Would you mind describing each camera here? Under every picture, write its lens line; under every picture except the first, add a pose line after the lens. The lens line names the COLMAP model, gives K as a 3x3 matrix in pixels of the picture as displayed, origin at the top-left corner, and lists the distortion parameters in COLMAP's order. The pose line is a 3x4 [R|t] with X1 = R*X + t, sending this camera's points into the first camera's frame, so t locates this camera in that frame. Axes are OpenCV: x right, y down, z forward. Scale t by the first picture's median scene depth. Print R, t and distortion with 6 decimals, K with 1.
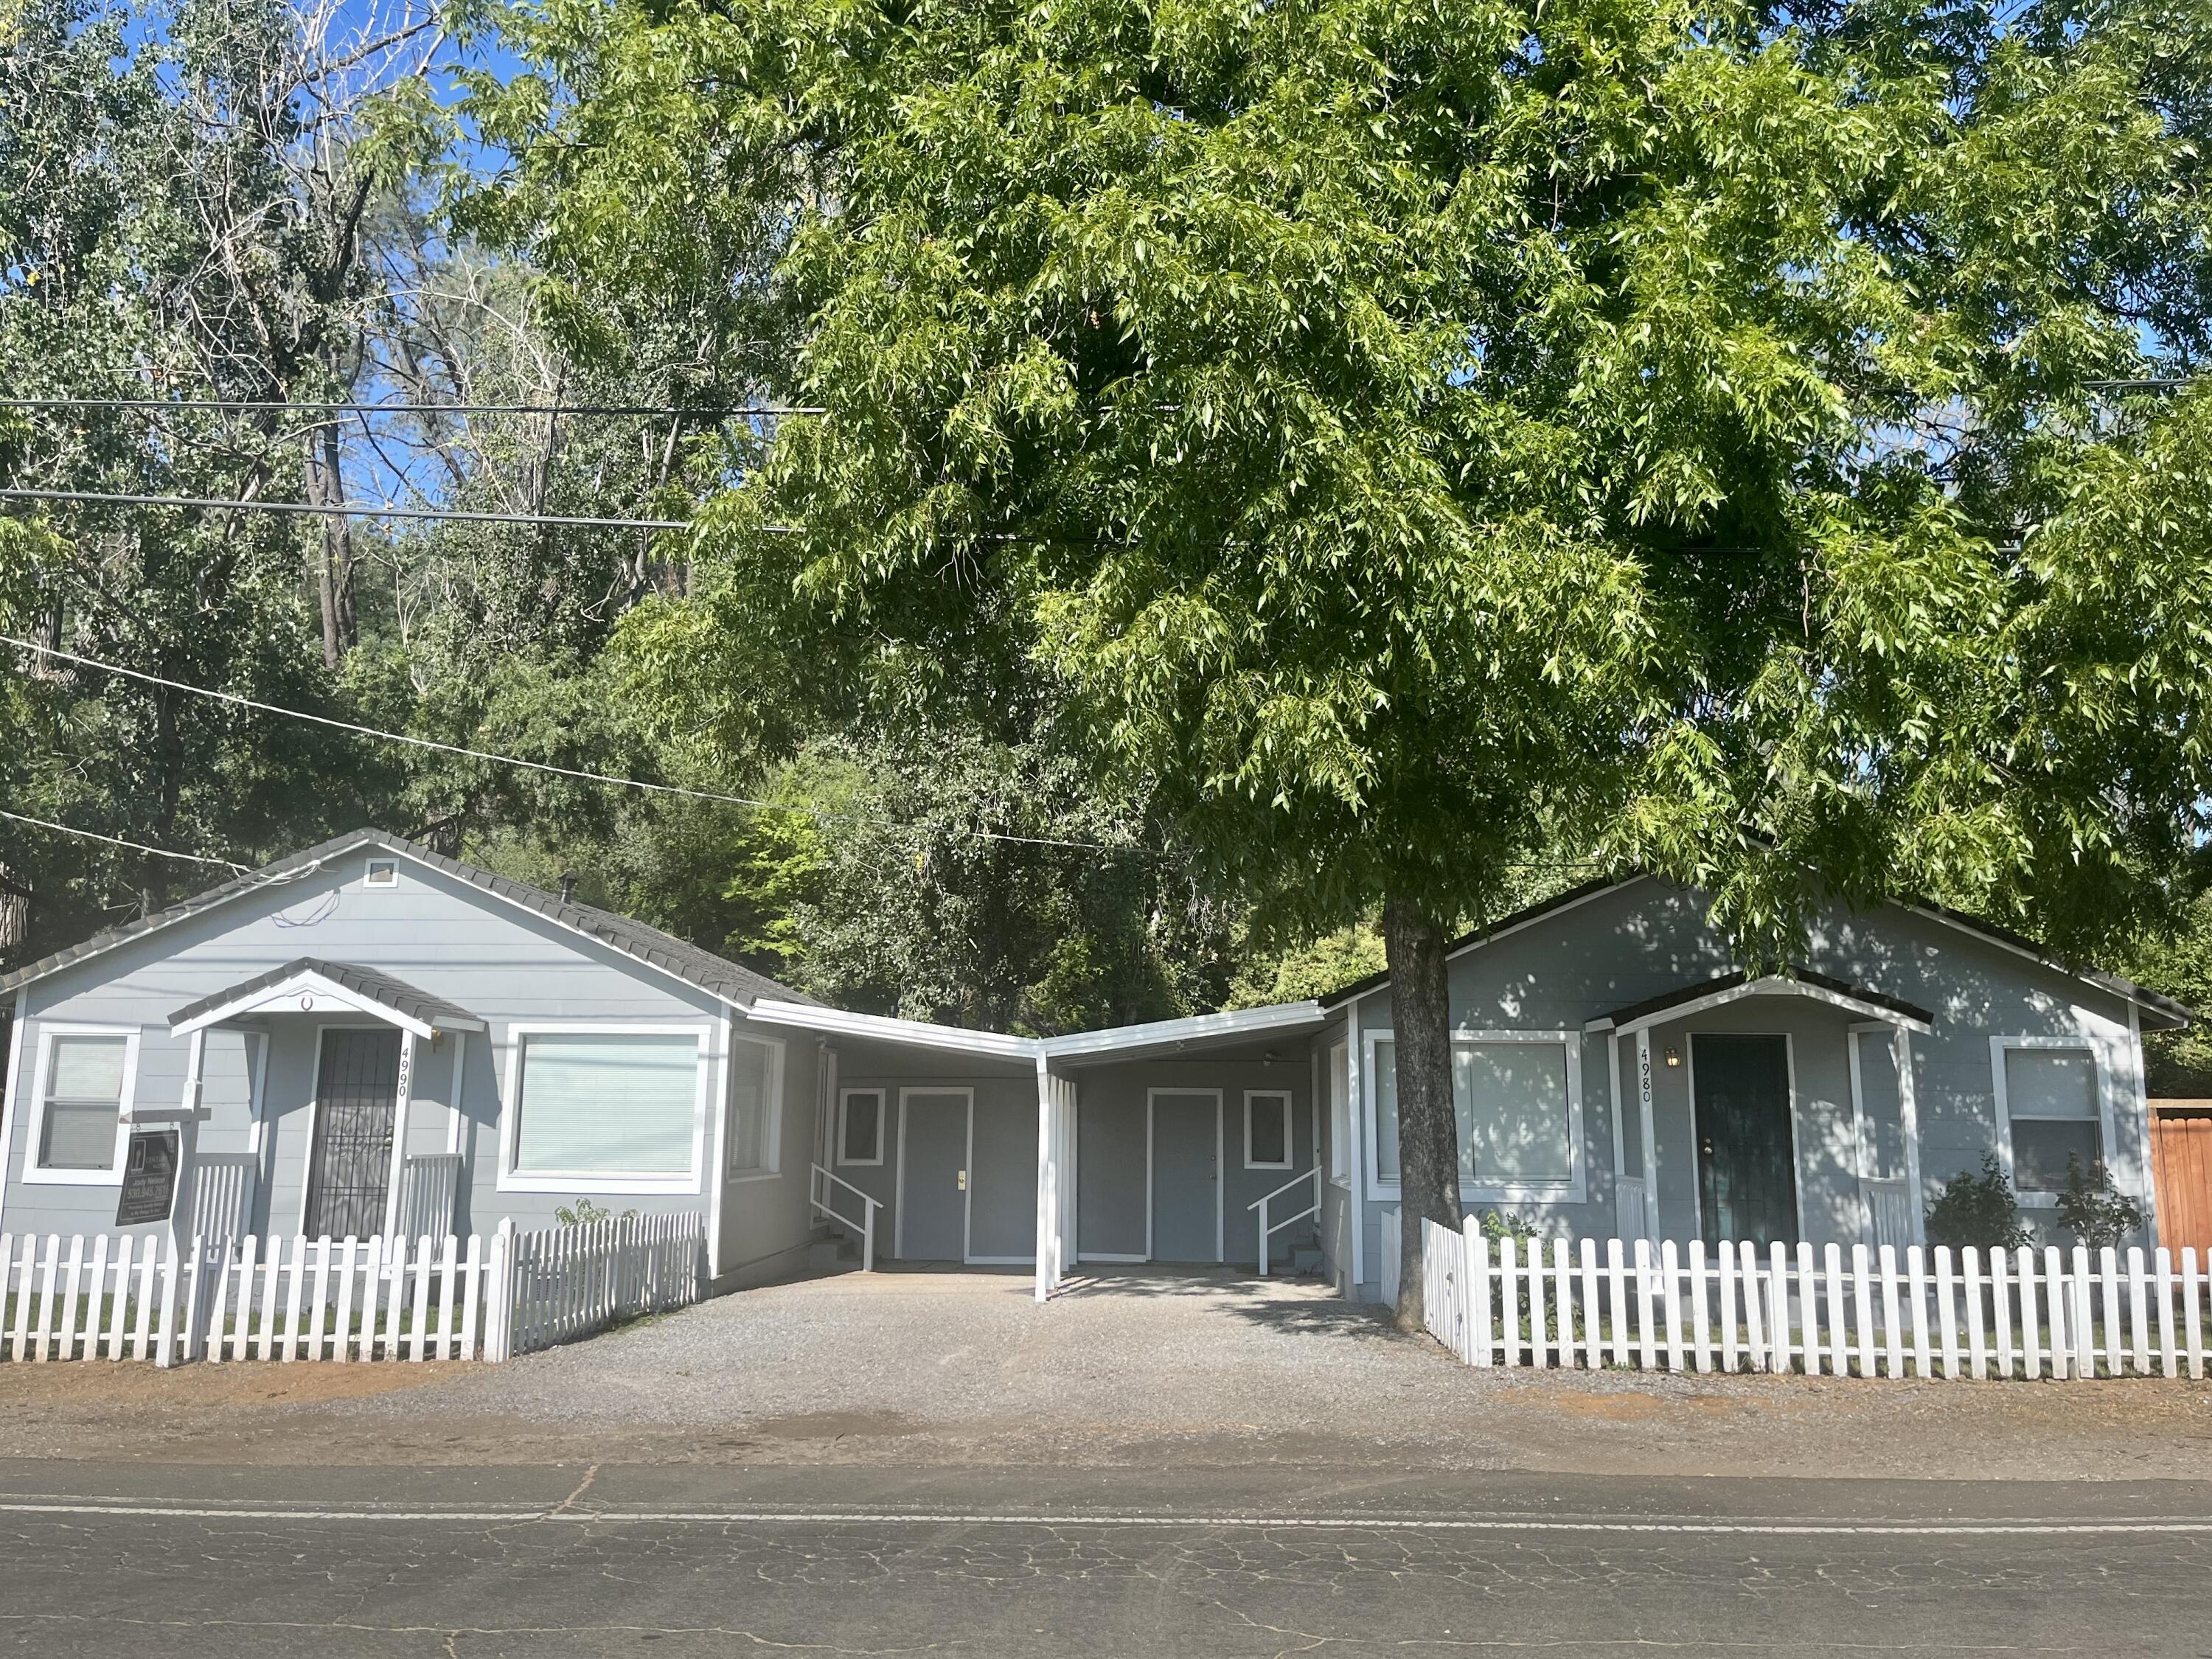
lens RADIAL K [[1712.0, 0, 1095.5], [0, 1712.0, 833.9], [0, 0, 1]] dist [0.083050, -0.078050]
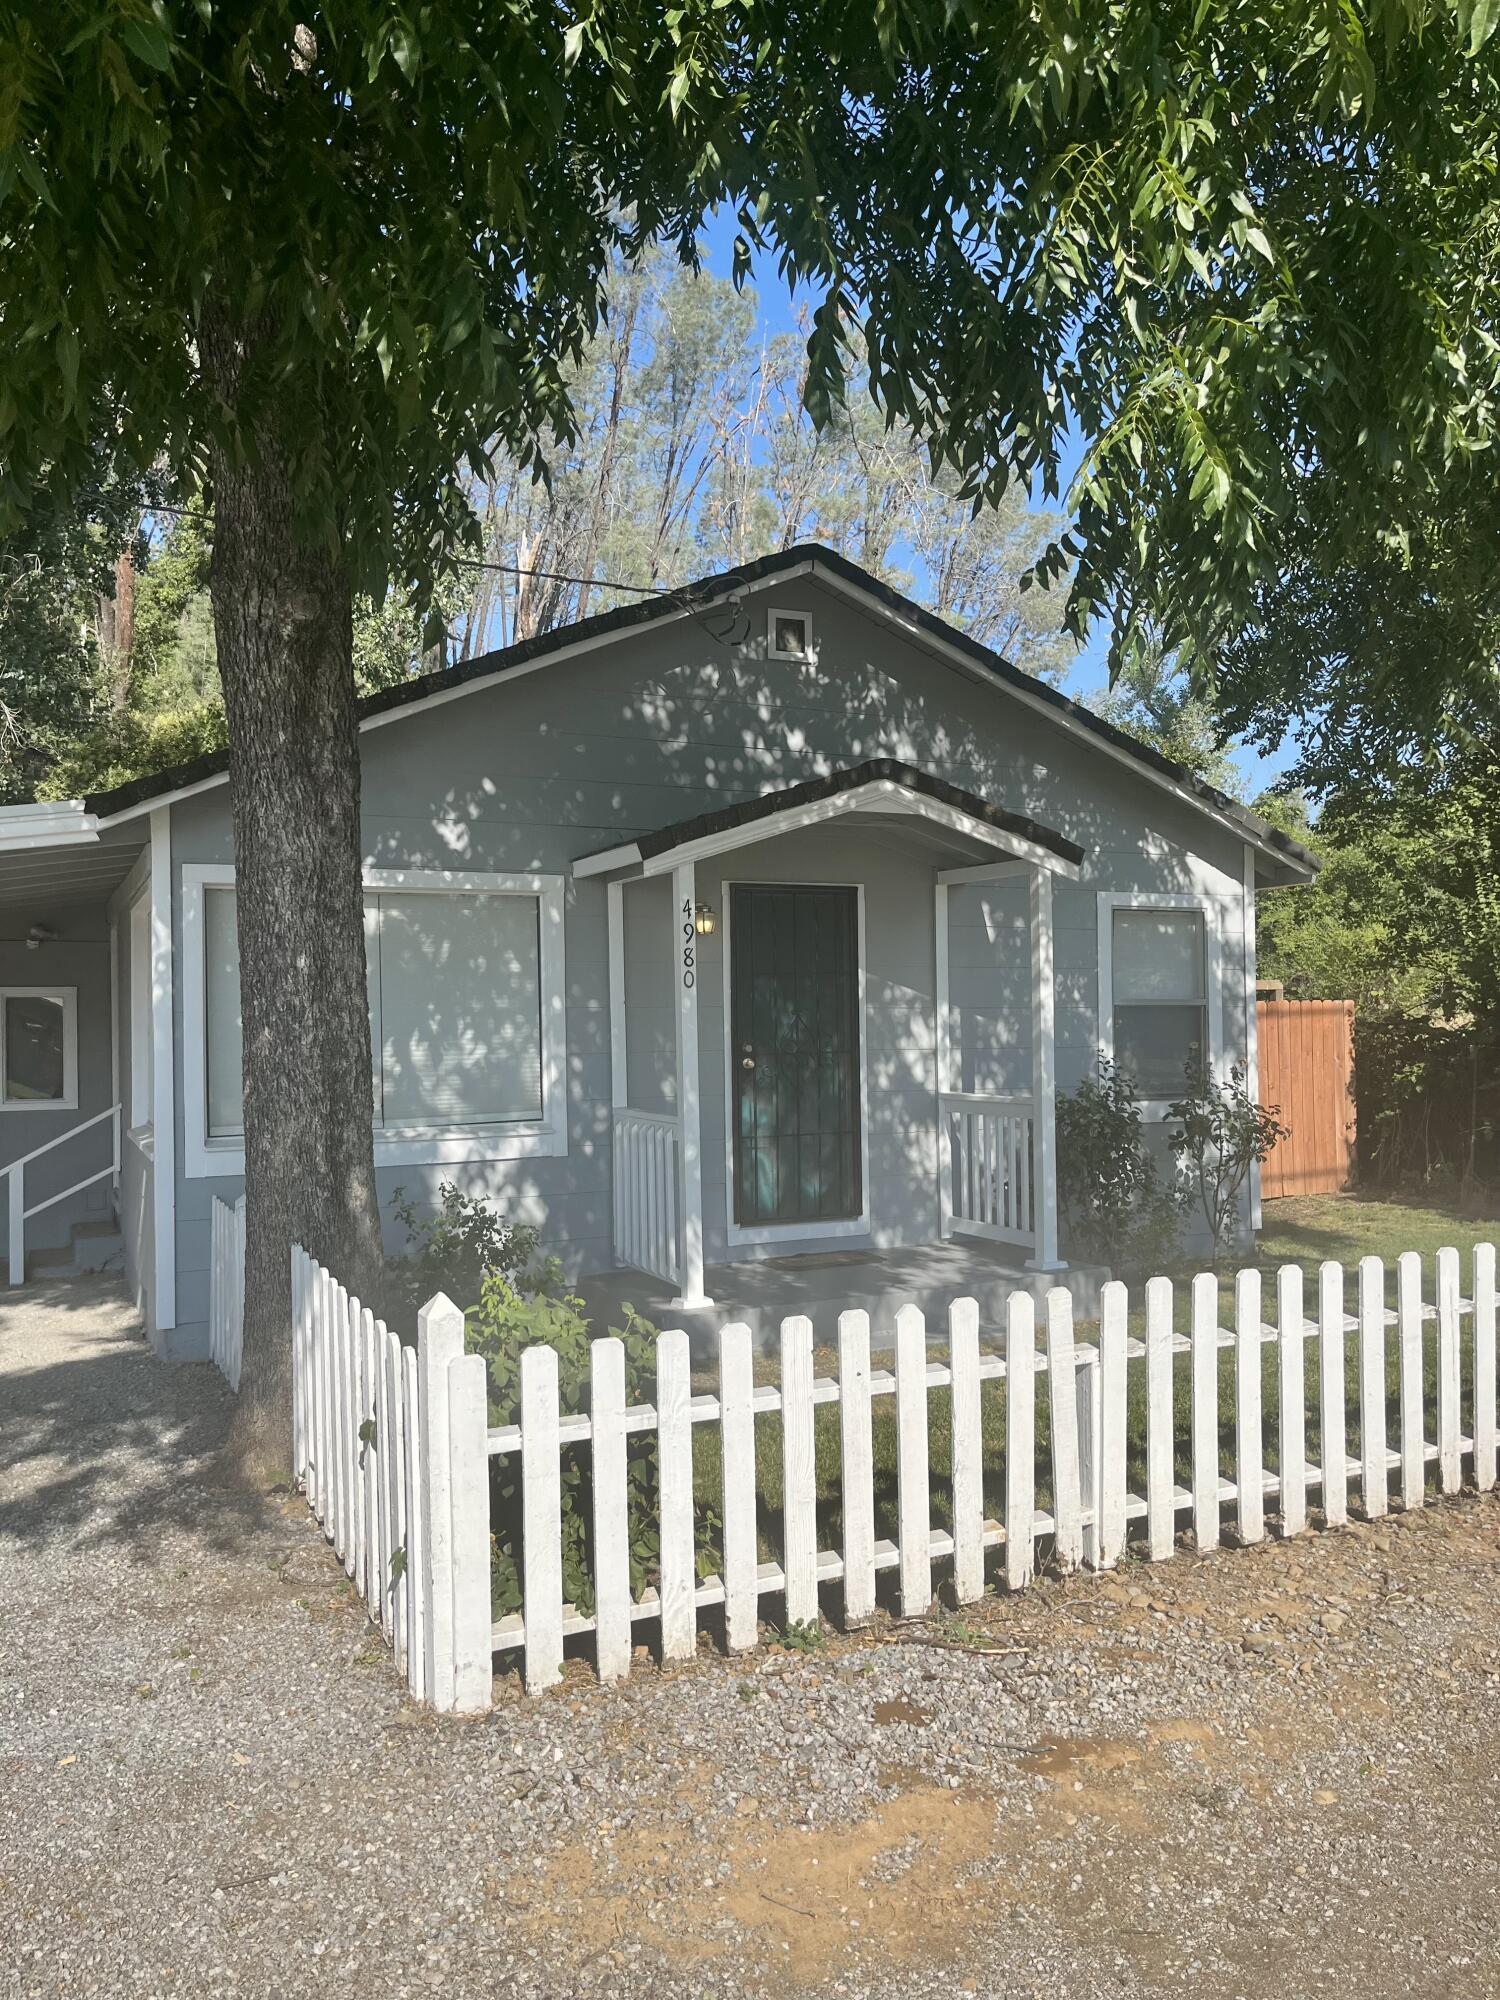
lens RADIAL K [[1548.0, 0, 750.0], [0, 1548.0, 1000.0], [0, 0, 1]] dist [0.083050, -0.078050]
pose [[0.886920, -0.012378, 0.461758, 0.090577], [-0.056023, 0.989379, 0.134127, 0.082333], [-0.458514, -0.144829, 0.876807, 0.501386]]
